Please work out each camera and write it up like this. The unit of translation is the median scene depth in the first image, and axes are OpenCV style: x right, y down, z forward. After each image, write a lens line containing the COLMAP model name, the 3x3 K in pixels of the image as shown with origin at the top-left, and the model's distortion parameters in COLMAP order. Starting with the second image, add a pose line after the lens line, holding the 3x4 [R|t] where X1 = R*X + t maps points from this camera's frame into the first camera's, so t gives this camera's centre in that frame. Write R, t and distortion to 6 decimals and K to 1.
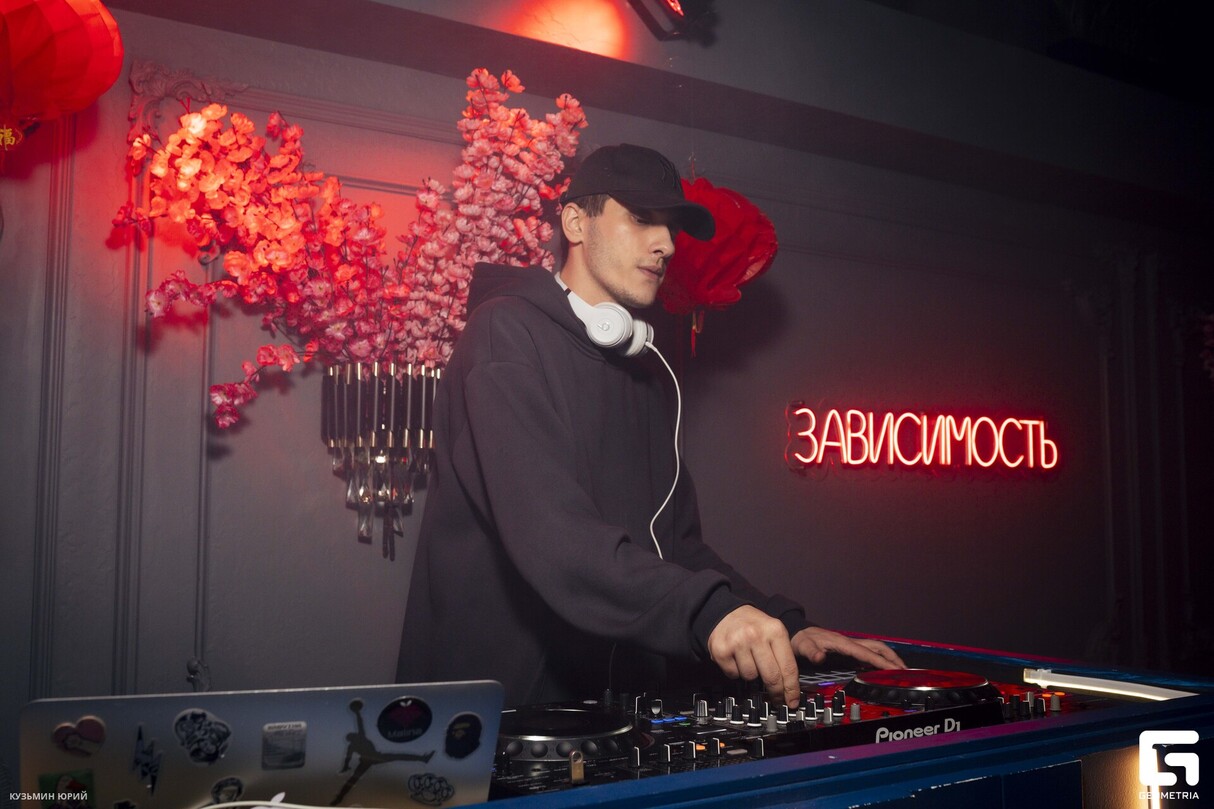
lens RADIAL K [[1278.5, 0, 607.0], [0, 1278.5, 404.5], [0, 0, 1]] dist [-0.012609, -0.004190]
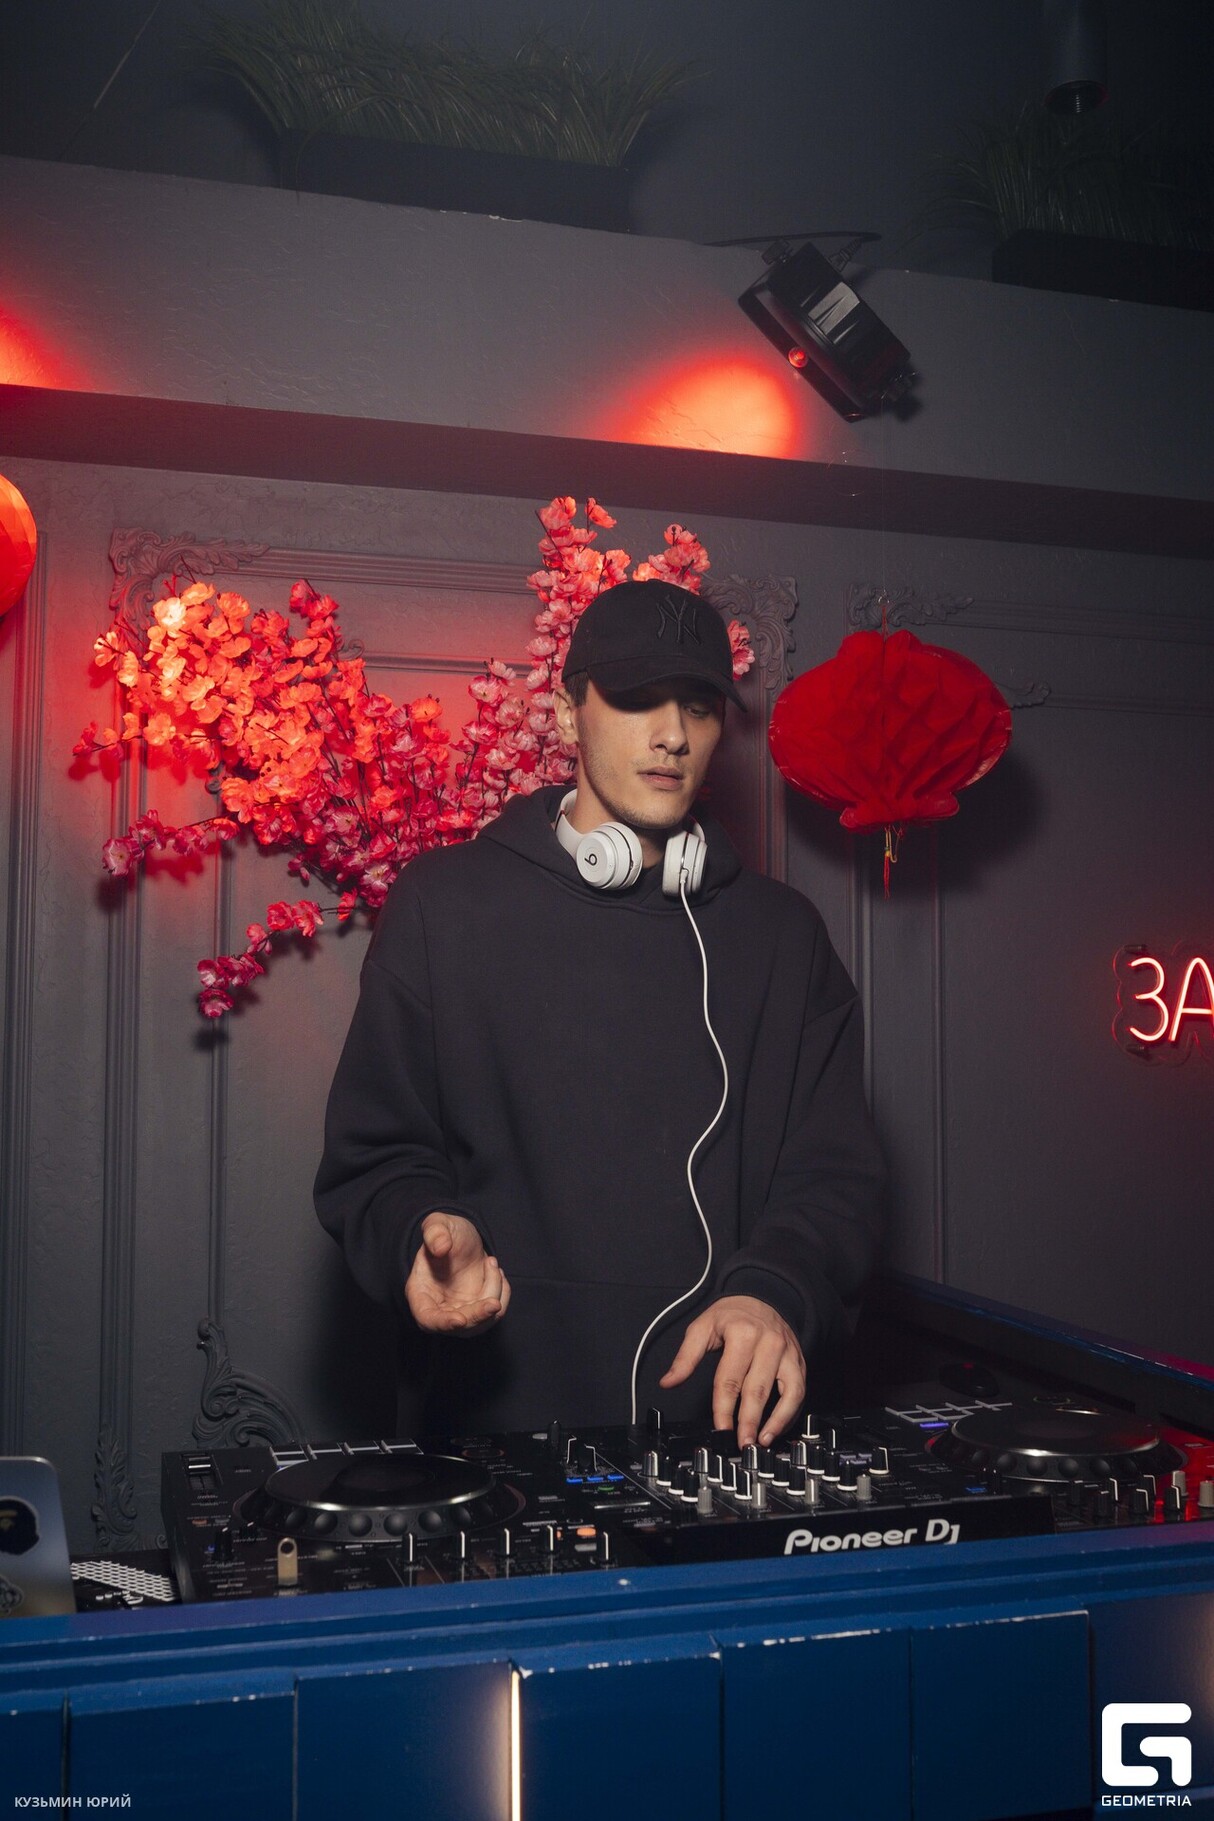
lens RADIAL K [[1873.4, 0, 607.0], [0, 1873.4, 910.5], [0, 0, 1]] dist [-0.009329, 0.010626]
pose [[0.950774, -0.019492, -0.309272, 0.248191], [0.023808, 0.999665, 0.010188, -0.047766], [0.308969, -0.017049, 0.950919, 0.026768]]
